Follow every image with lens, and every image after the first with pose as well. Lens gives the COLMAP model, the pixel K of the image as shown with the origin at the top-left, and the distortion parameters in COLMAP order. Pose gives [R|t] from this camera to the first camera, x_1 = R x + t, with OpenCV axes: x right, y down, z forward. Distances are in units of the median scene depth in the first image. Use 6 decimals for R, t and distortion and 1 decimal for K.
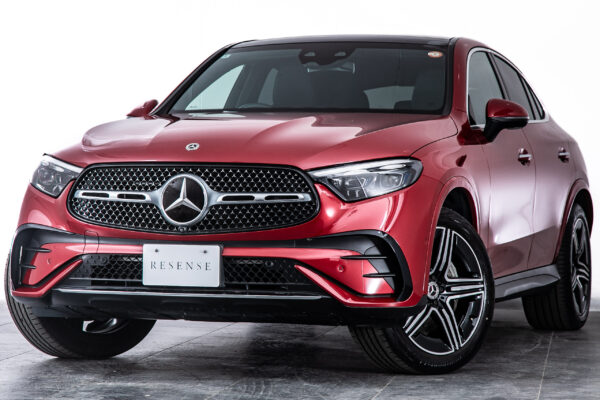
lens RADIAL K [[1427.2, 0, 301.7], [0, 1427.2, 201.6], [0, 0, 1]] dist [0.423835, 0.000000]
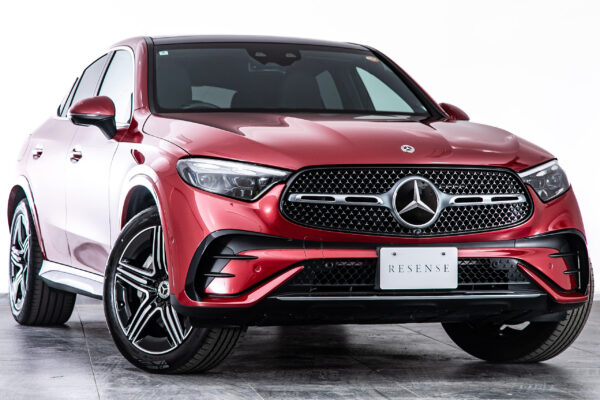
lens RADIAL K [[1427.2, 0, 291.4], [0, 1427.2, 181.4], [0, 0, 1]] dist [0.423835, 0.000000]
pose [[0.826337, -0.005307, 0.563151, -0.716288], [0.009899, 0.999938, -0.005102, -0.011567], [-0.563089, 0.009791, 0.826338, 0.223004]]
